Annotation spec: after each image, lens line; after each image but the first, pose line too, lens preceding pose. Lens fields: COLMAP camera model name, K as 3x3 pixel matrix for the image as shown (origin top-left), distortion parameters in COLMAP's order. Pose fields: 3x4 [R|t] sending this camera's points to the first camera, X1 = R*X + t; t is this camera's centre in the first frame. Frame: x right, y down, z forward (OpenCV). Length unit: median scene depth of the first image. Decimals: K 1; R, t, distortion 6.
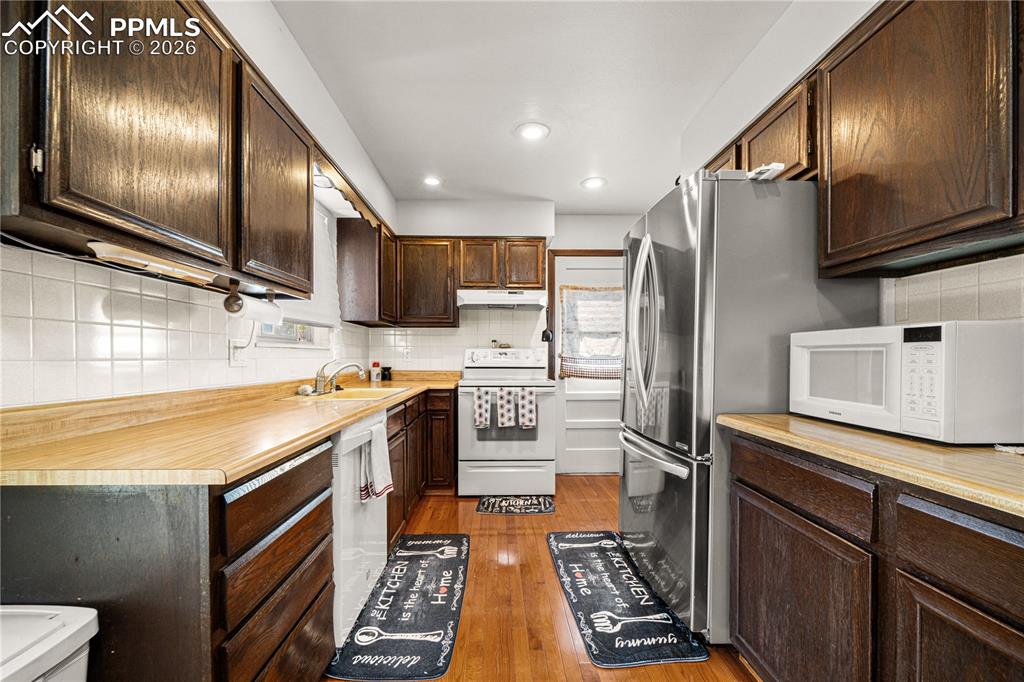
lens RADIAL K [[416.8, 0, 504.5], [0, 416.8, 362.5], [0, 0, 1]] dist [0.003387, -0.000042]
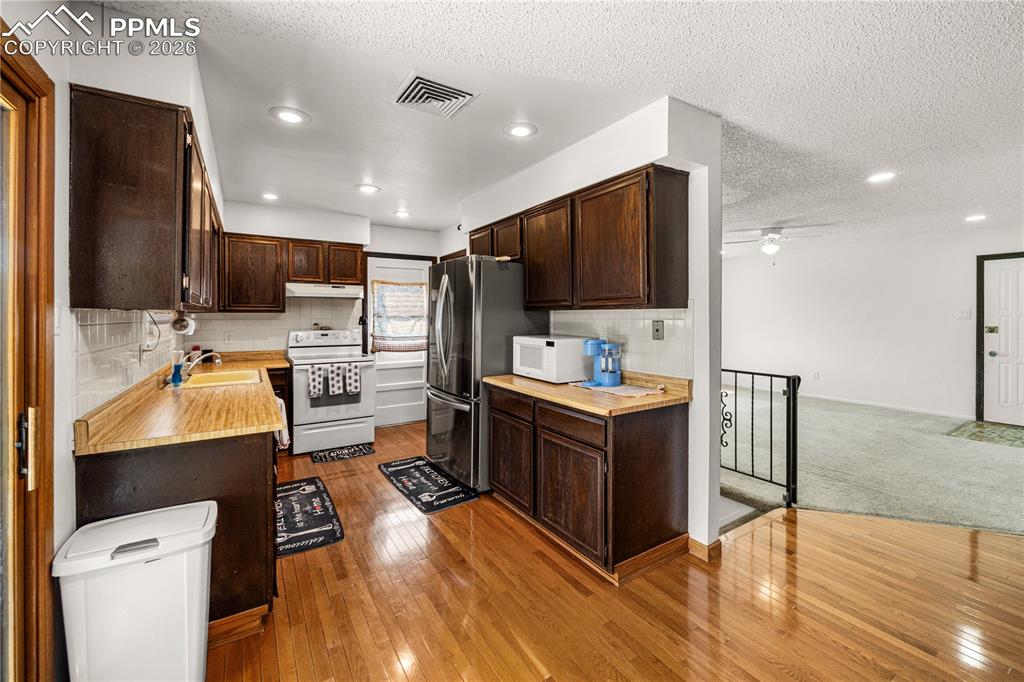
lens RADIAL K [[416.8, 0, 508.7], [0, 416.8, 322.0], [0, 0, 1]] dist [0.003387, -0.000042]
pose [[0.858234, -0.004989, 0.513234, -0.261505], [0.004449, 0.999988, 0.002281, -0.092028], [-0.513239, 0.000326, 0.858246, -0.500885]]
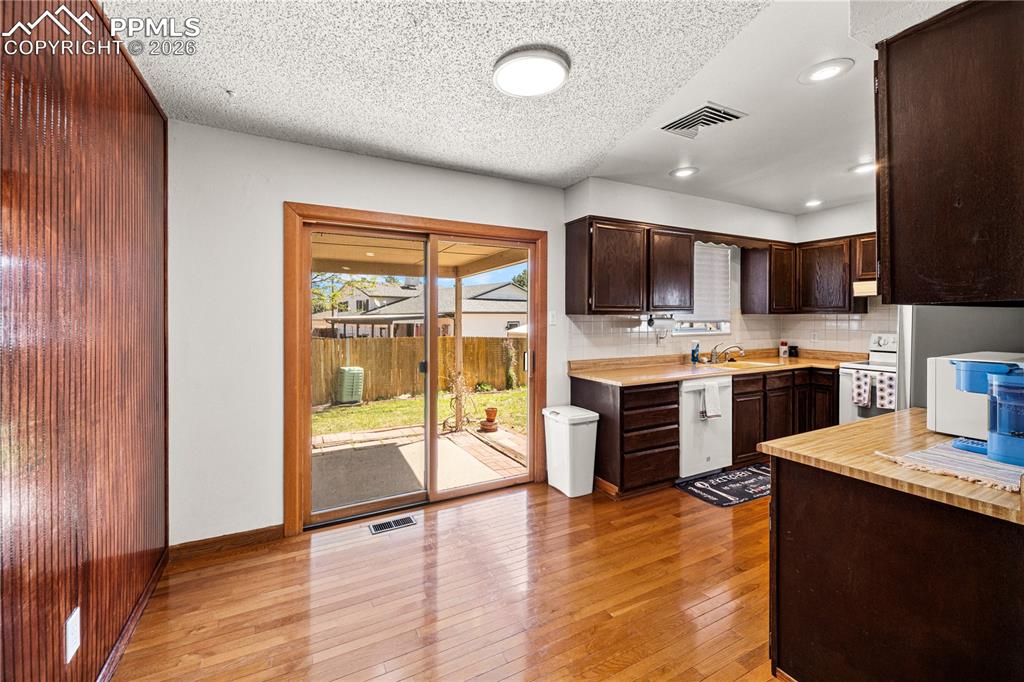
lens RADIAL K [[416.8, 0, 510.2], [0, 416.8, 320.7], [0, 0, 1]] dist [0.003387, -0.000042]
pose [[0.442203, 0.005346, -0.896899, 0.723225], [-0.008837, 0.999960, 0.001603, -0.092944], [0.896871, 0.007217, 0.442233, -0.495925]]
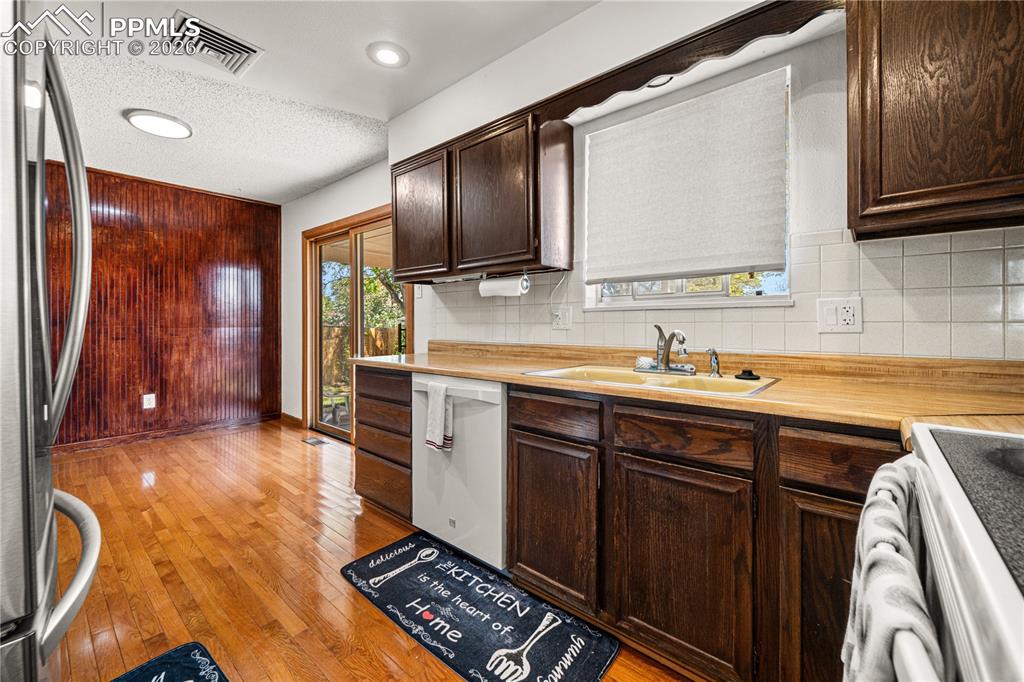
lens RADIAL K [[416.8, 0, 499.3], [0, 416.8, 322.1], [0, 0, 1]] dist [0.003387, -0.000042]
pose [[-0.677545, 0.002990, -0.735476, 0.276518], [-0.003025, 0.999972, 0.006852, -0.014263], [0.735476, 0.006867, -0.677516, 1.318091]]
